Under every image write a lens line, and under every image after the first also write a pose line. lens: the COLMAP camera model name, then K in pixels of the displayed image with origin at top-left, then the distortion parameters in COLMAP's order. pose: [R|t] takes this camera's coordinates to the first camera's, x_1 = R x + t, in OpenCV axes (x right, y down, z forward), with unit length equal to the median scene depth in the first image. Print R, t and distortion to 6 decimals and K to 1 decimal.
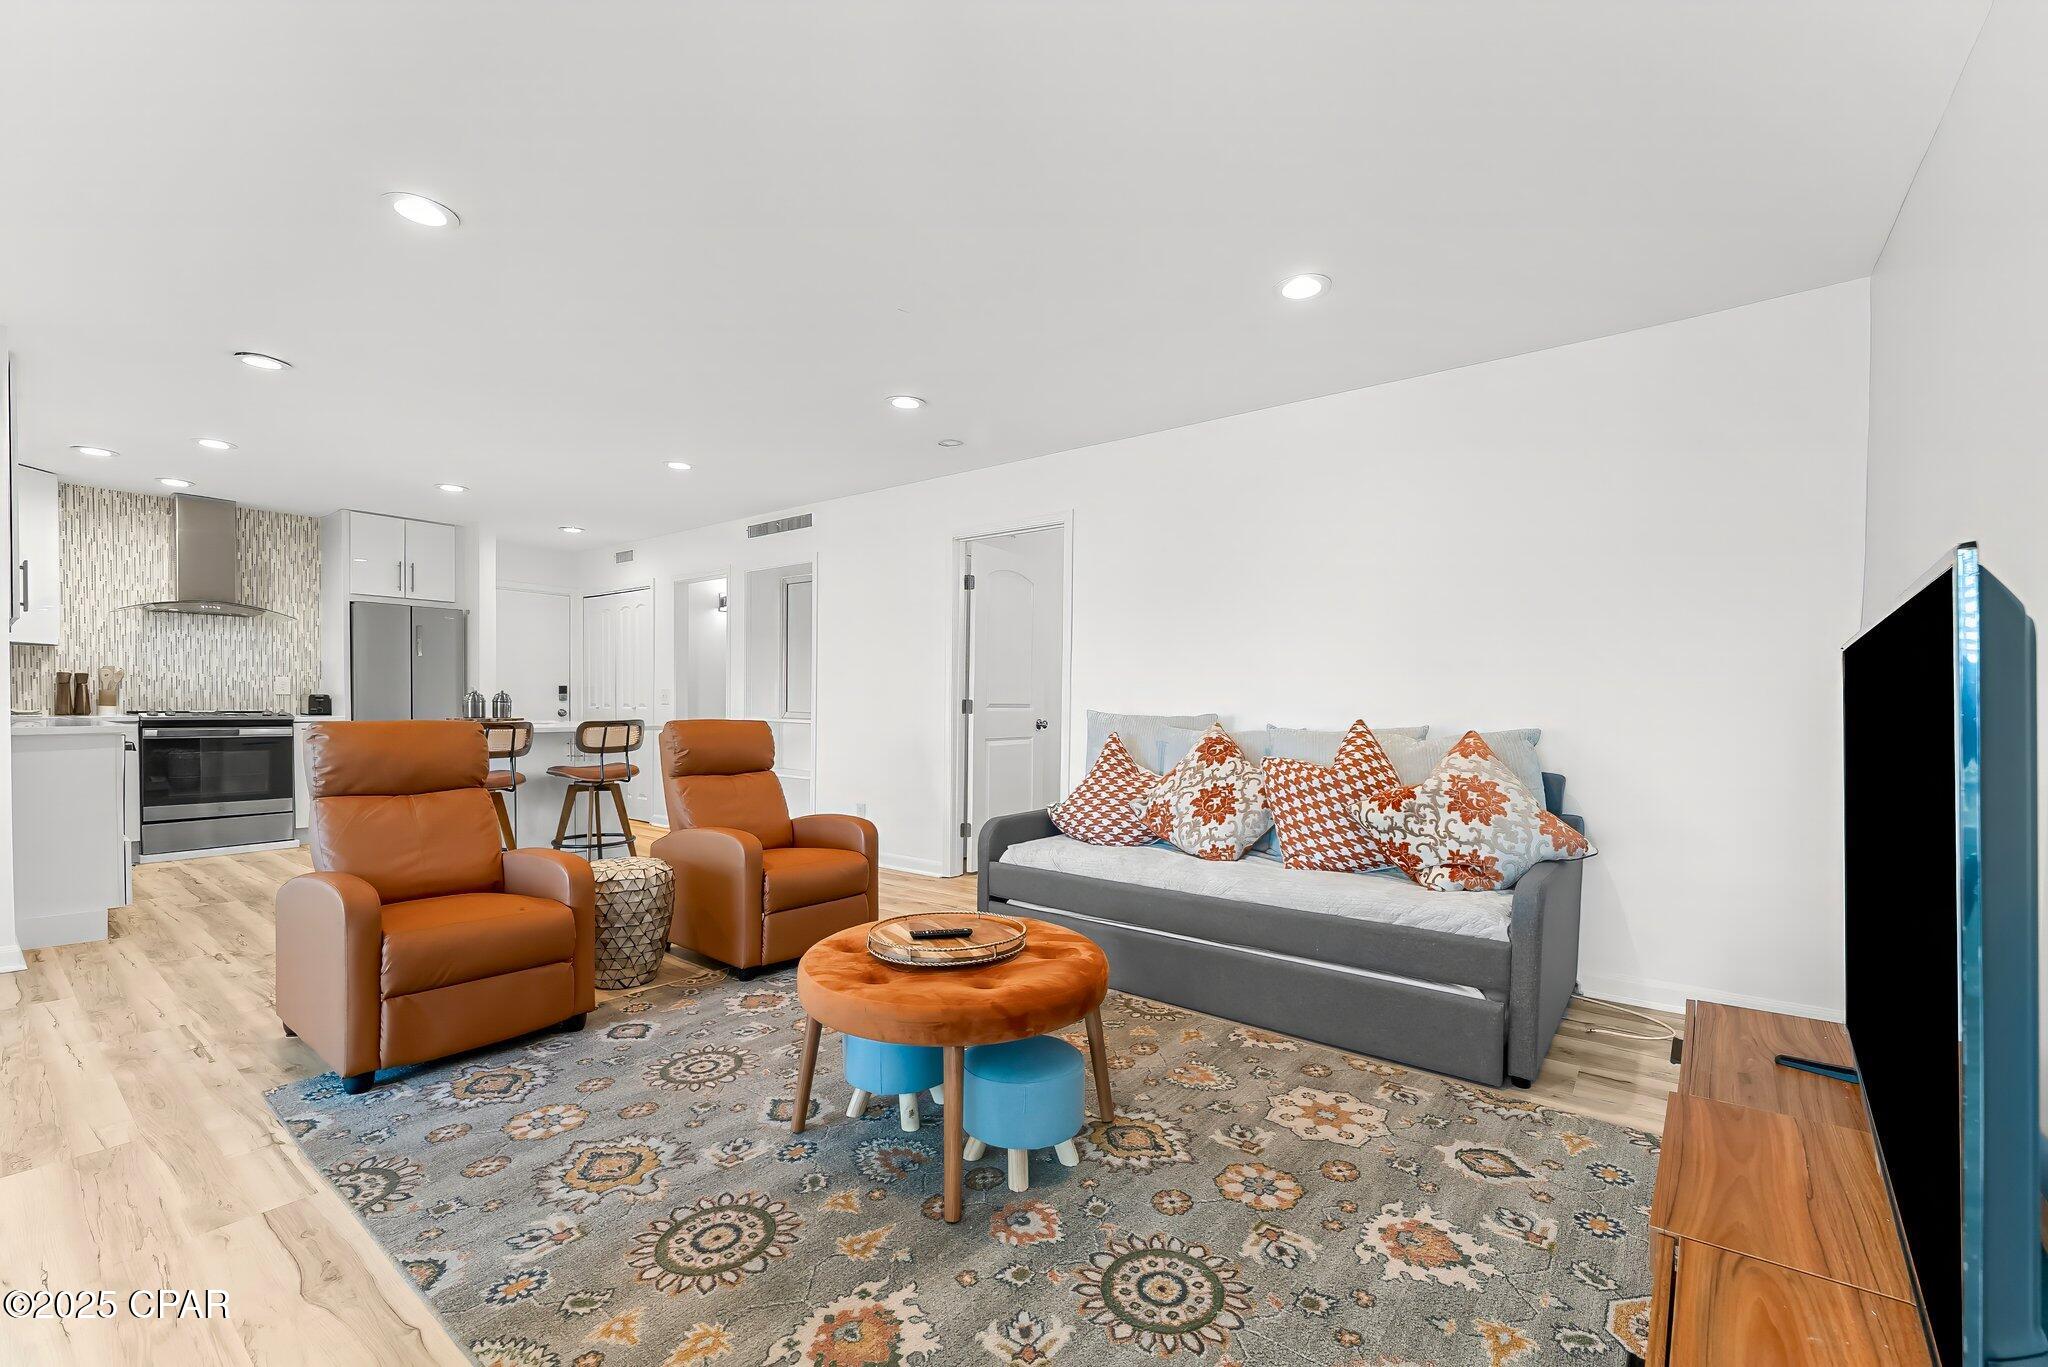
lens RADIAL K [[860.1, 0, 1024.1], [0, 860.1, 723.0], [0, 0, 1]] dist [-0.002259, -0.000206]
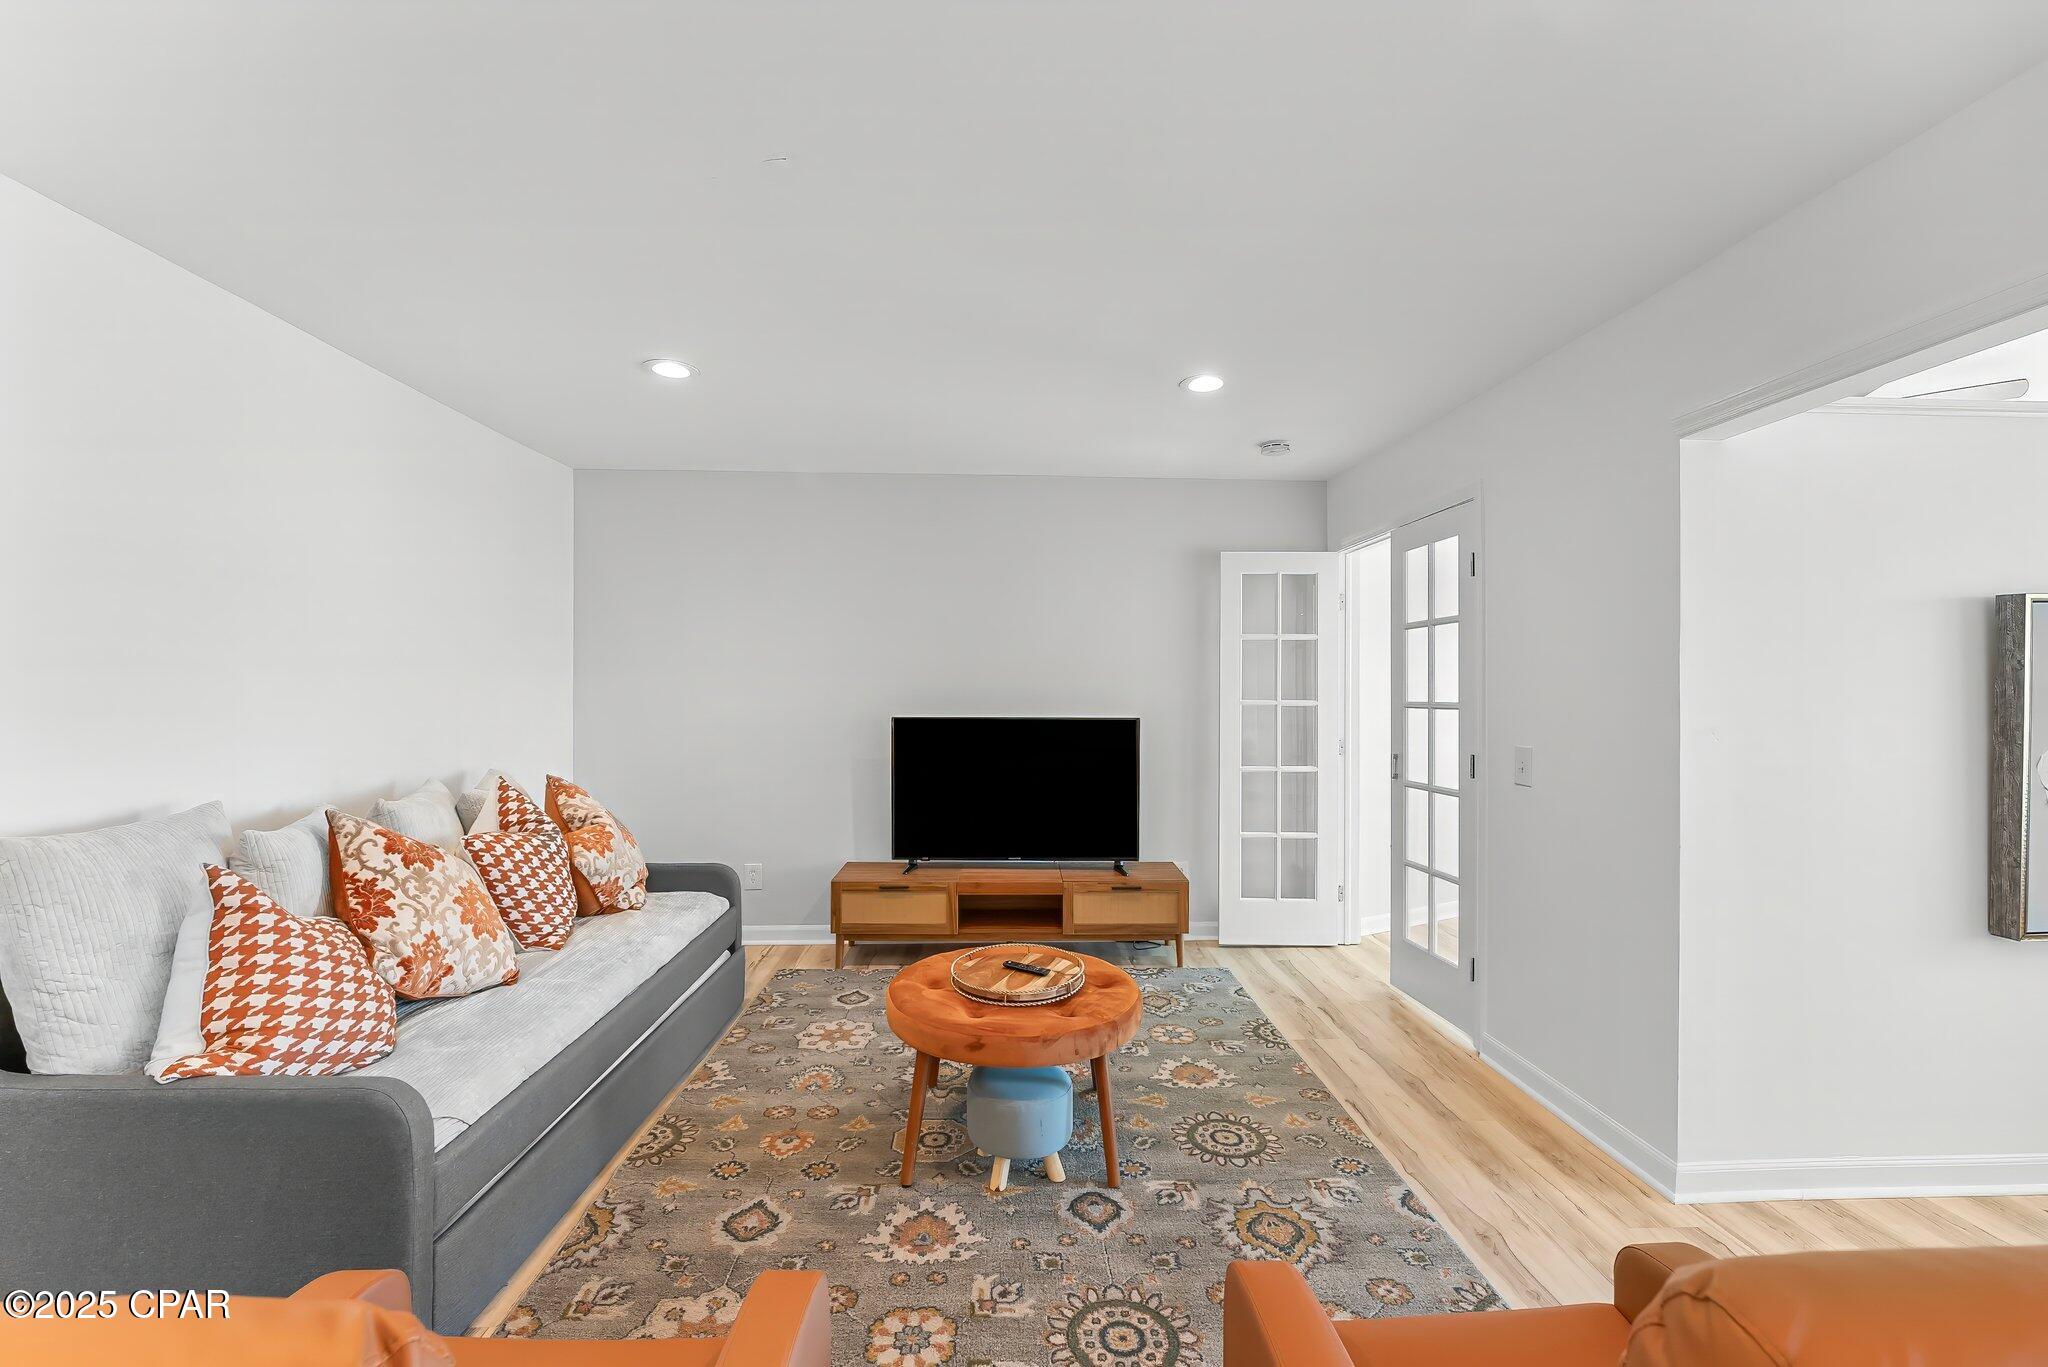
lens RADIAL K [[839.7, 0, 1017.2], [0, 839.7, 690.0], [0, 0, 1]] dist [-0.002646, -0.000271]
pose [[-0.642413, -0.011641, 0.766270, -1.038926], [0.006125, 0.999775, 0.020323, -0.177599], [-0.766334, 0.017749, -0.642197, 1.856523]]
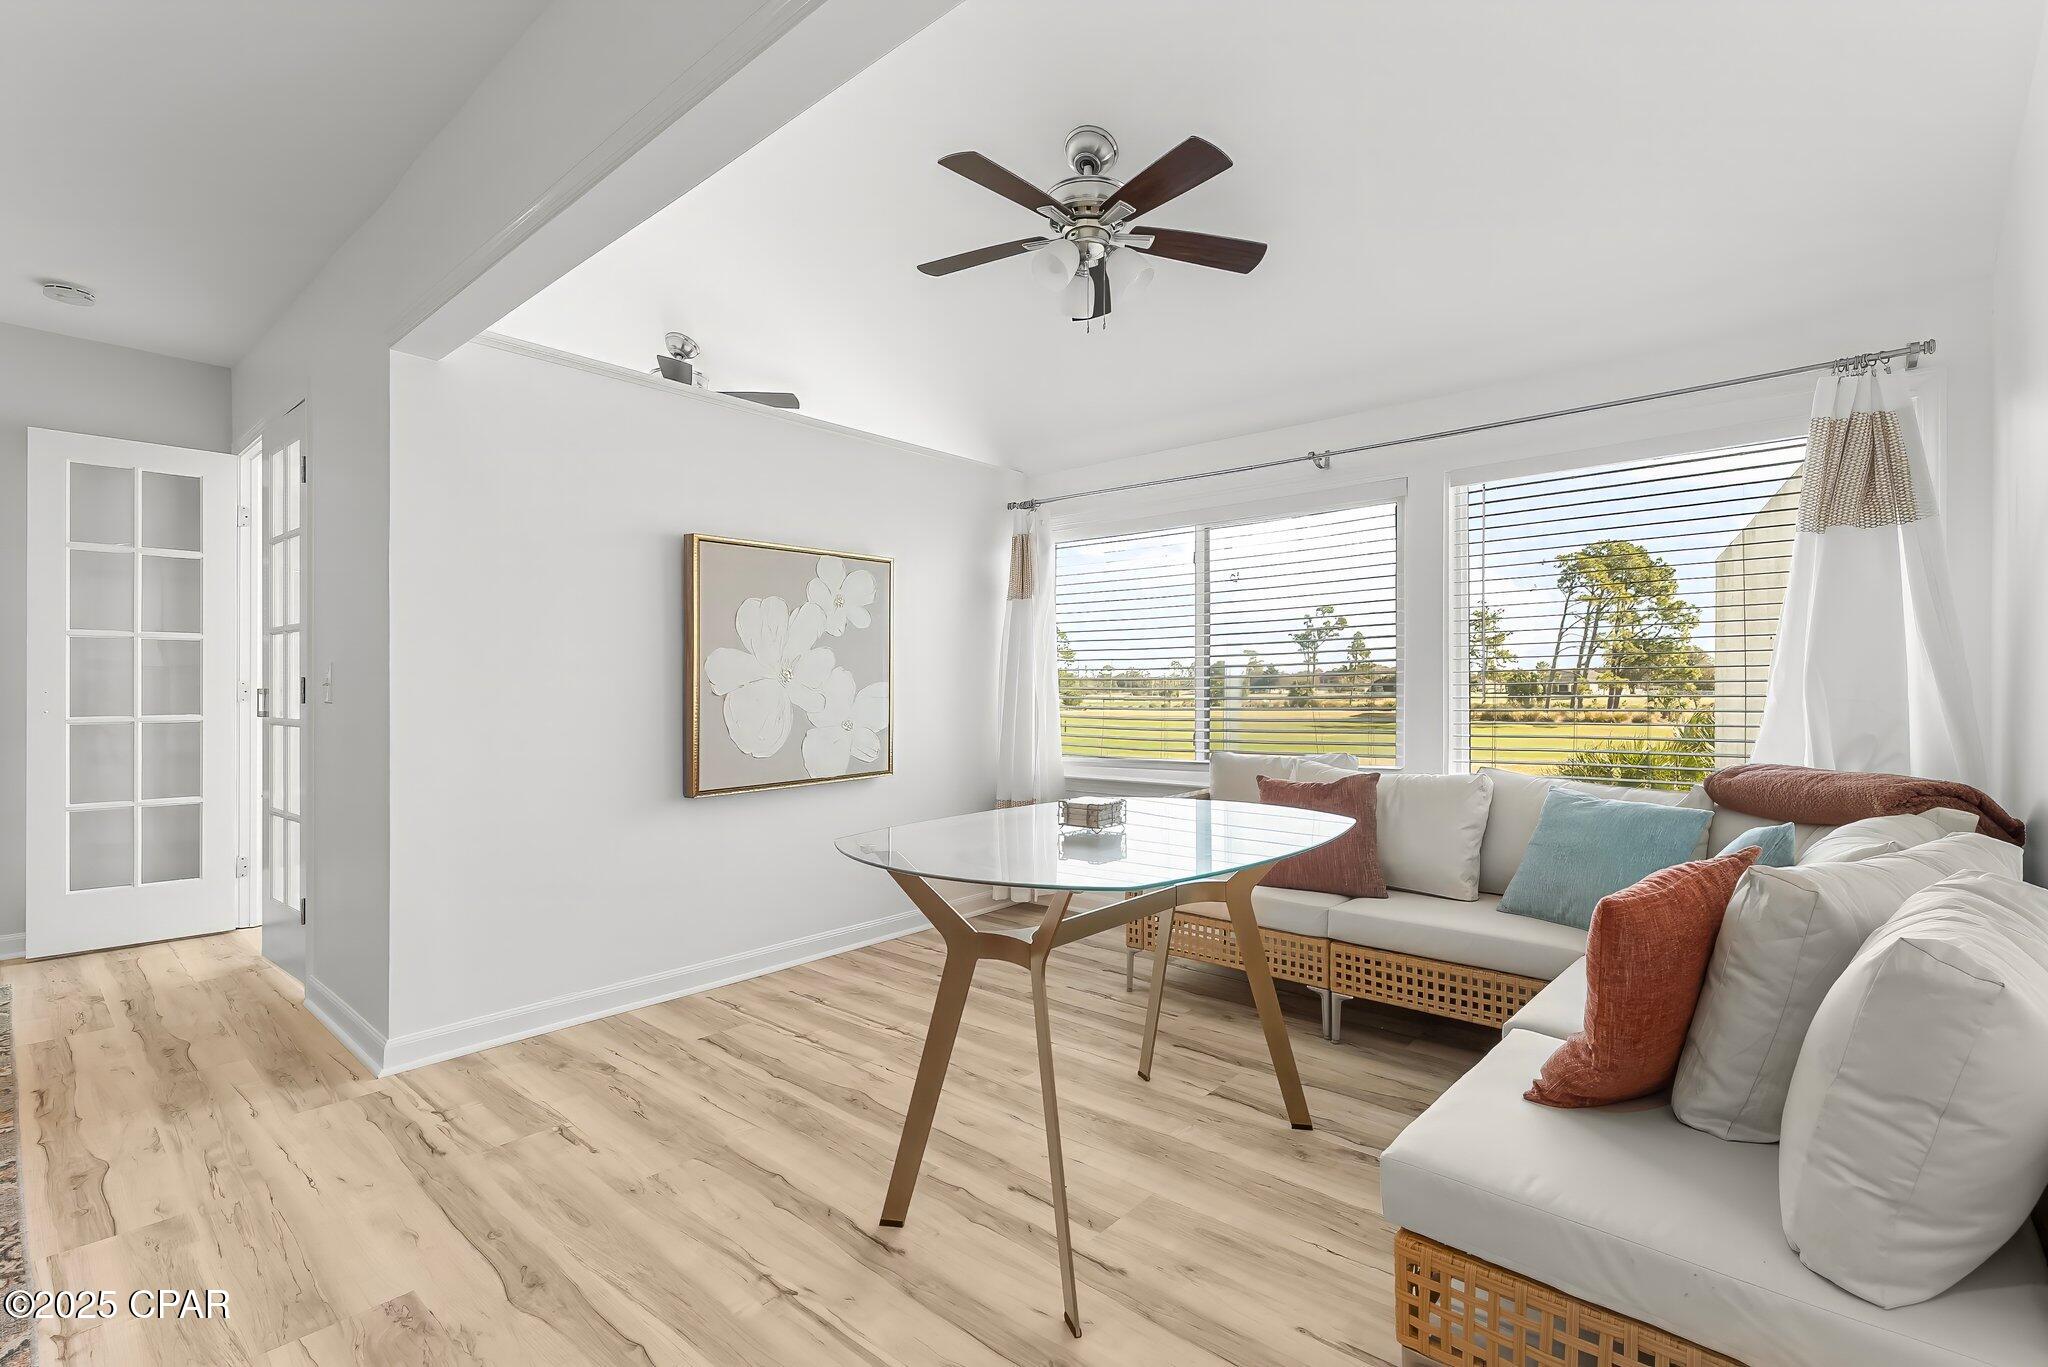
lens RADIAL K [[922.0, 0, 1017.7], [0, 922.0, 689.8], [0, 0, 1]] dist [-0.001921, 0.000072]
pose [[-0.998021, -0.012538, 0.061612, -1.695190], [-0.010953, 0.999602, 0.025985, -0.053349], [-0.061913, 0.025259, -0.997762, 1.696511]]
